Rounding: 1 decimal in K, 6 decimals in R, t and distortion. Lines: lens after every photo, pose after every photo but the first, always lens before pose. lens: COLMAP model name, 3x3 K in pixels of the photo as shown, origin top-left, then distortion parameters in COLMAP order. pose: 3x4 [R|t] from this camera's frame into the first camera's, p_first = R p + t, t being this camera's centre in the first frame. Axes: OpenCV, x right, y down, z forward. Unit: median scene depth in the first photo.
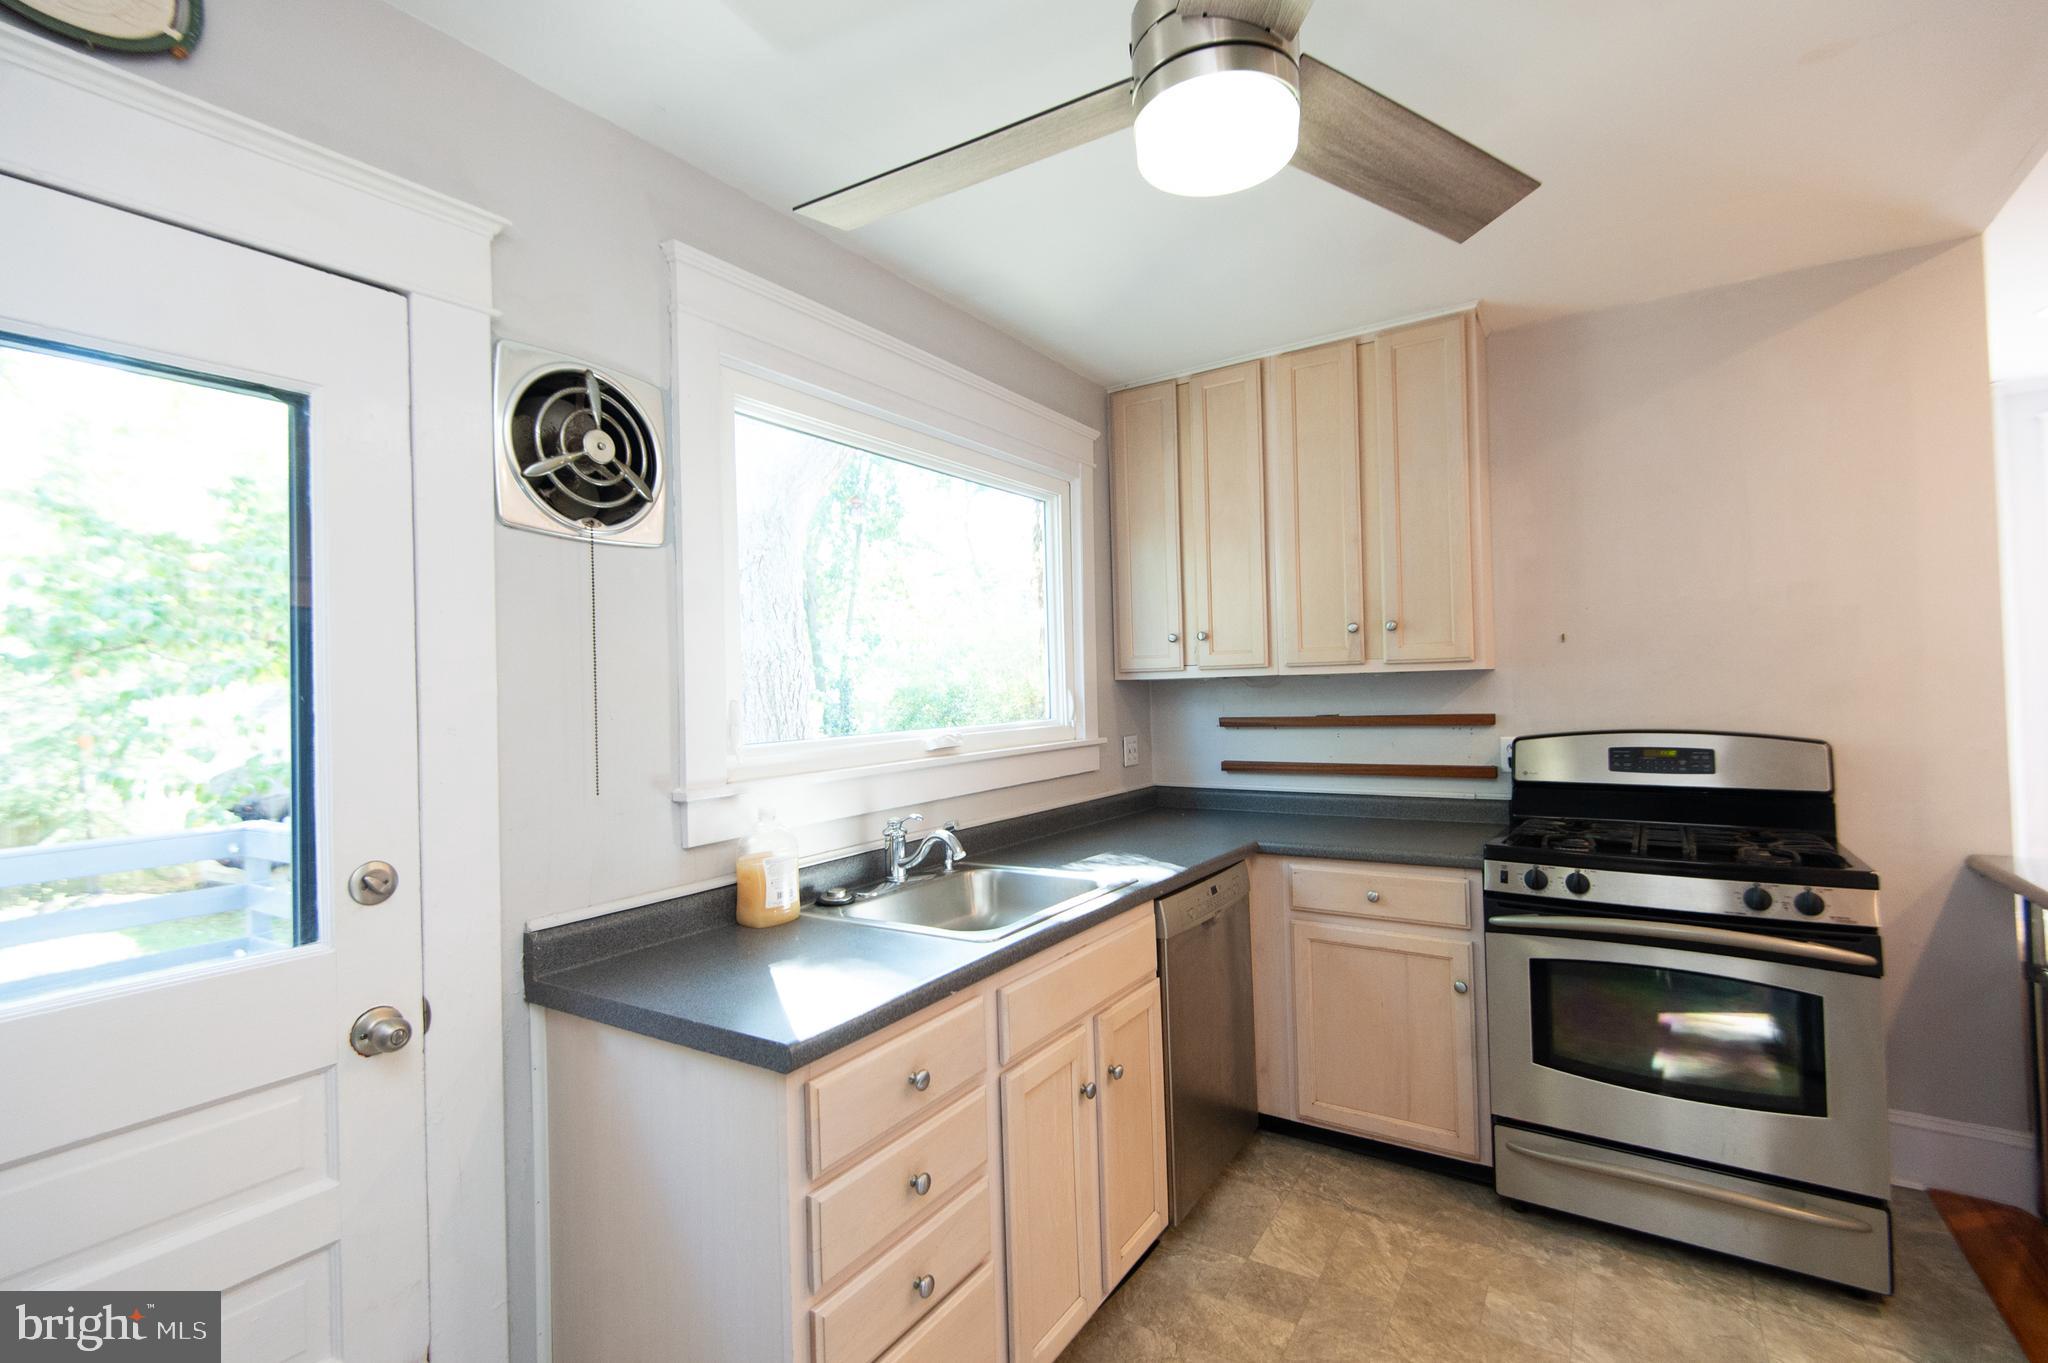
lens RADIAL K [[923.0, 0, 1021.8], [0, 923.0, 679.2], [0, 0, 1]] dist [0.038245, -0.023206]
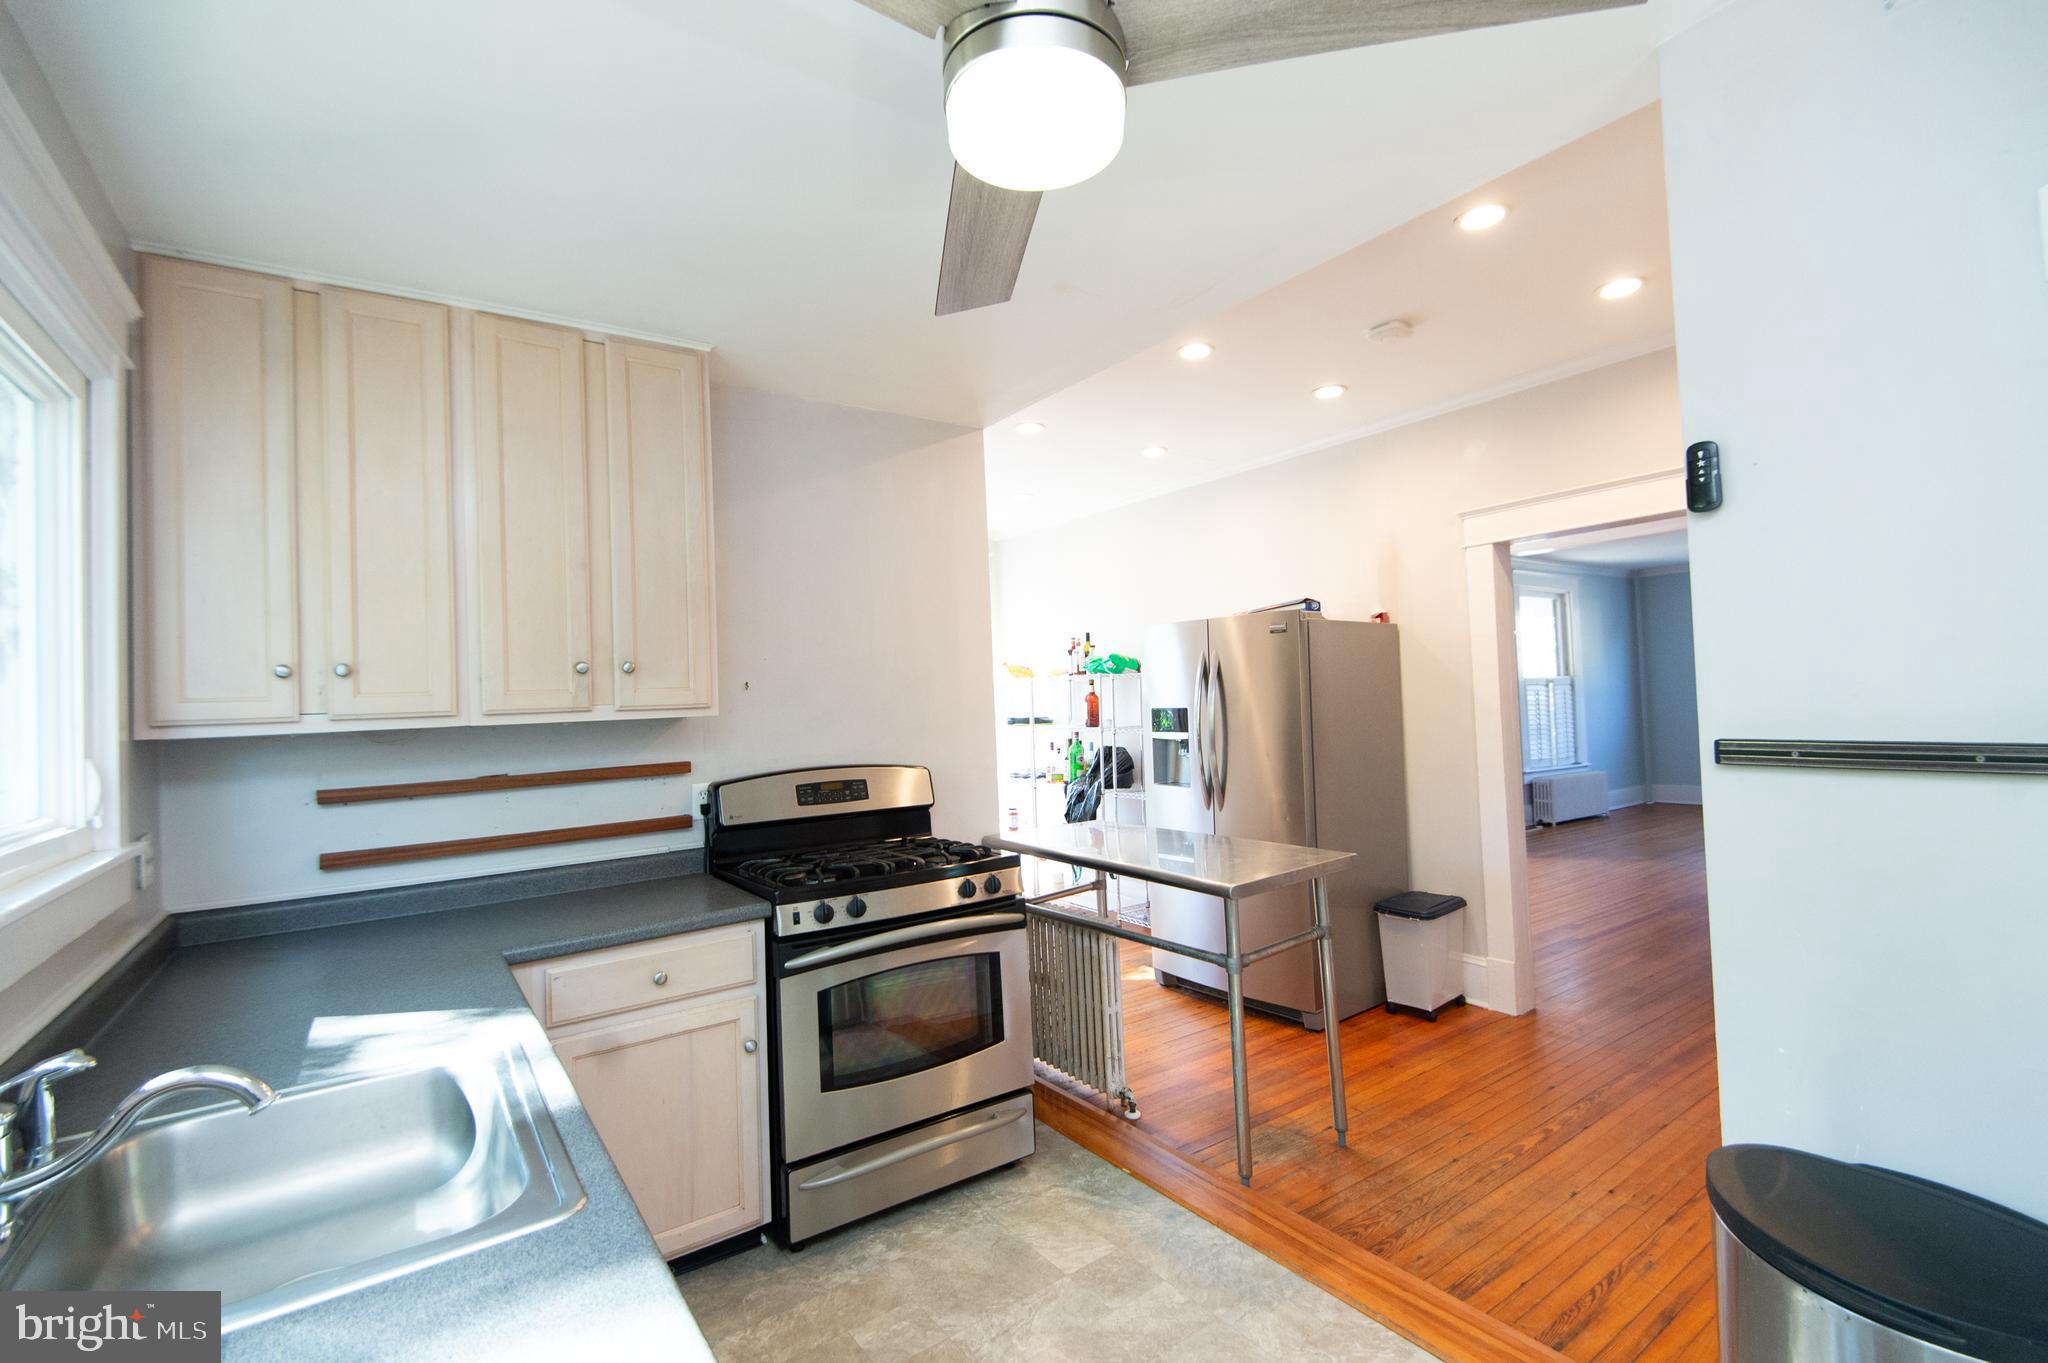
lens RADIAL K [[923.0, 0, 1021.8], [0, 923.0, 679.2], [0, 0, 1]] dist [0.038245, -0.023206]
pose [[0.376980, 0.029281, 0.925758, -0.308605], [0.020274, 0.999000, -0.039853, -0.003558], [-0.925999, 0.033793, 0.376010, 0.350288]]
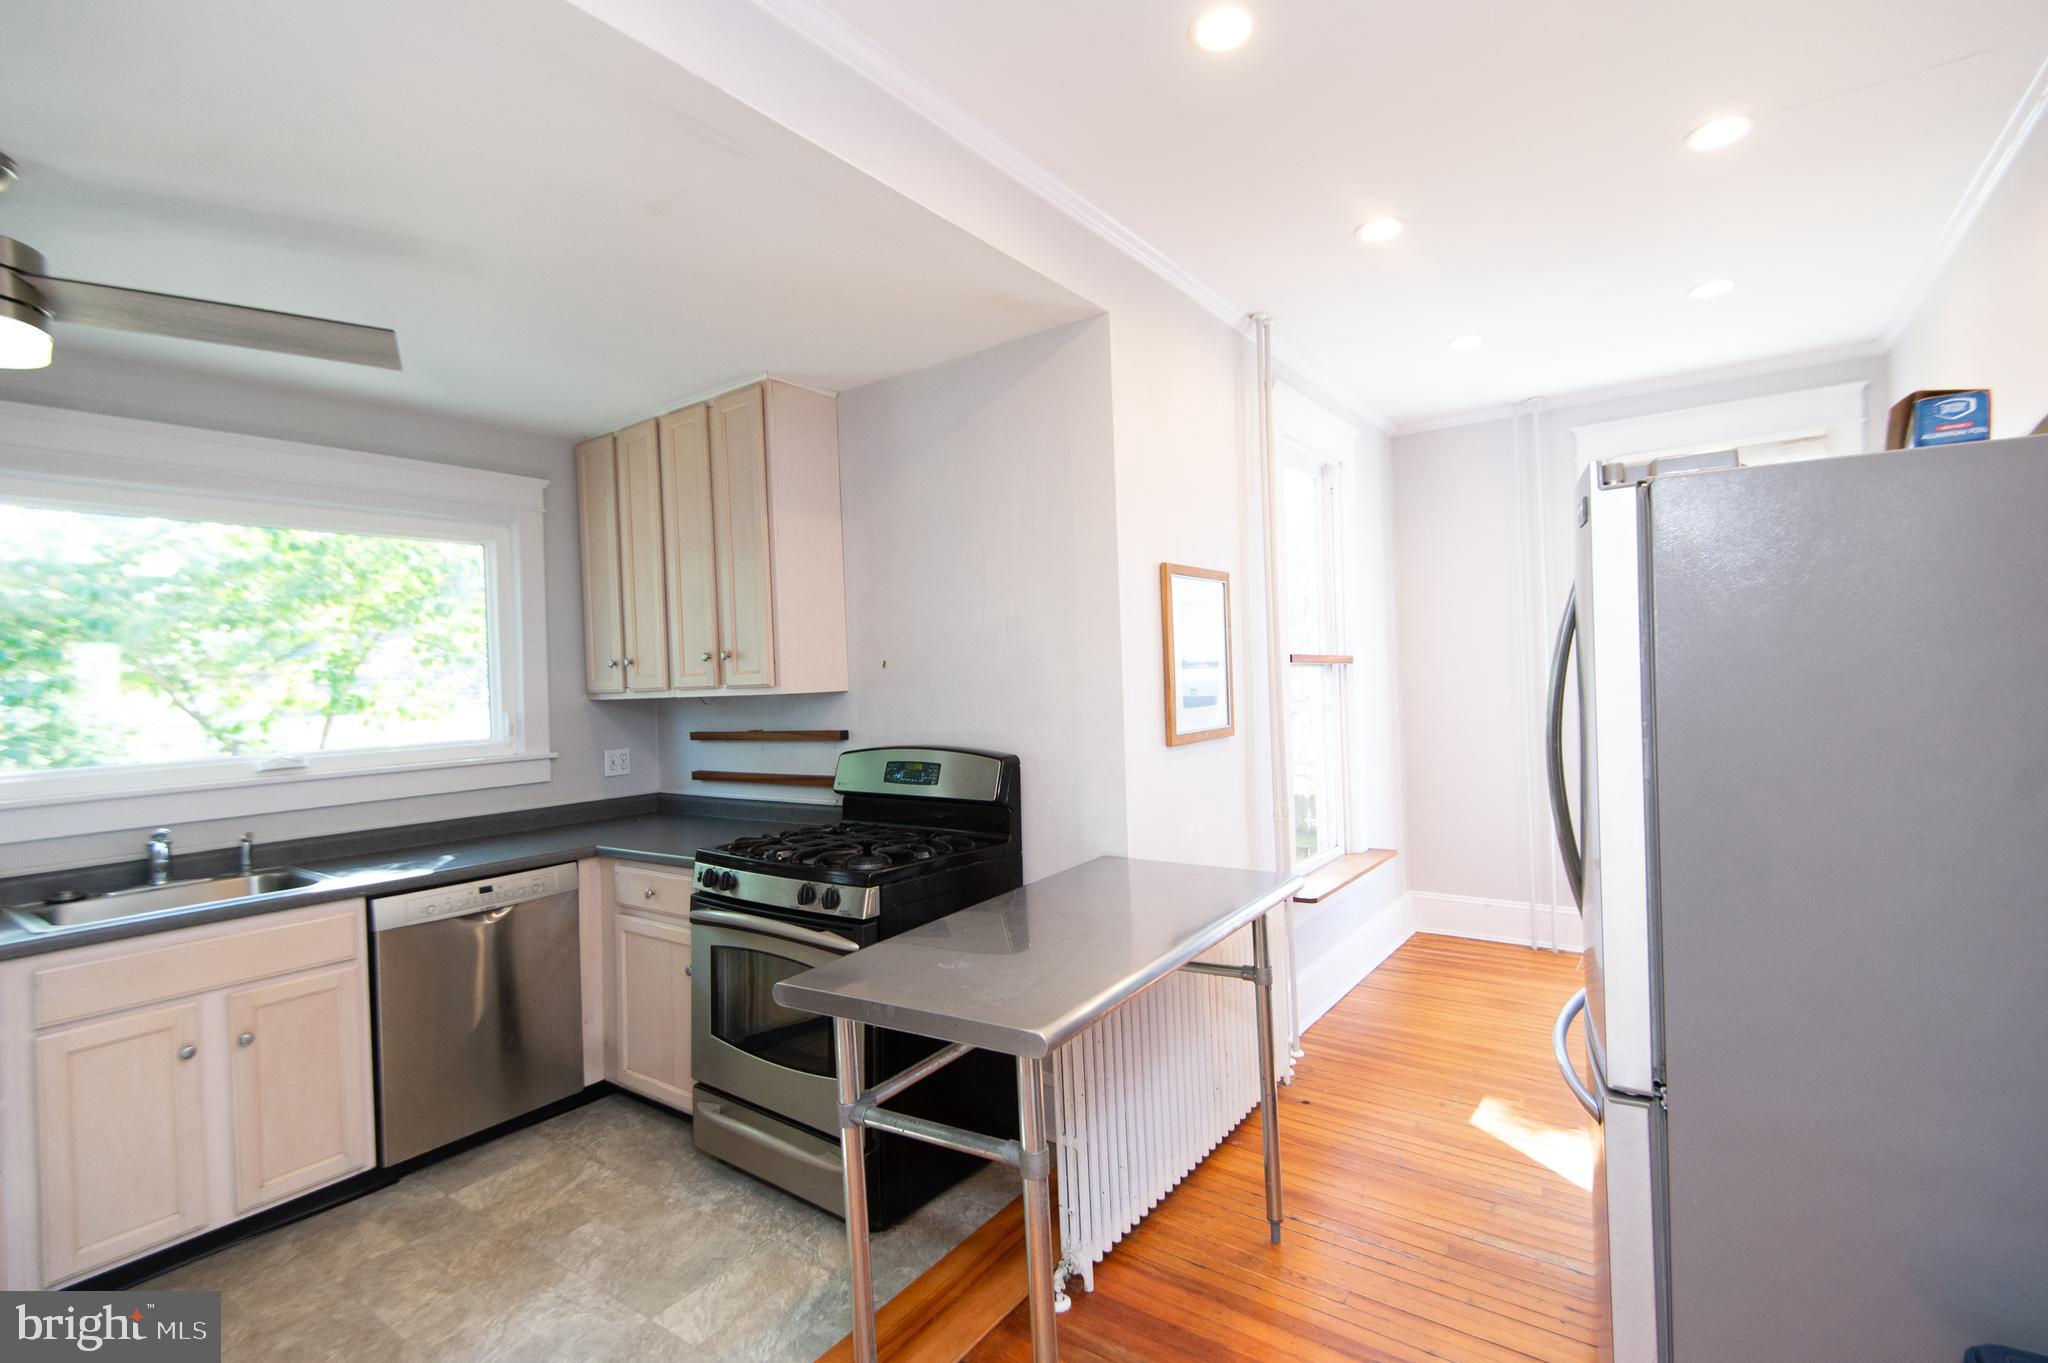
lens RADIAL K [[923.0, 0, 1021.8], [0, 923.0, 679.2], [0, 0, 1]] dist [0.038245, -0.023206]
pose [[0.998016, -0.011541, -0.061894, 0.914012], [0.012310, 0.999852, 0.012052, -0.041096], [0.061746, -0.012790, 0.998010, -0.125747]]
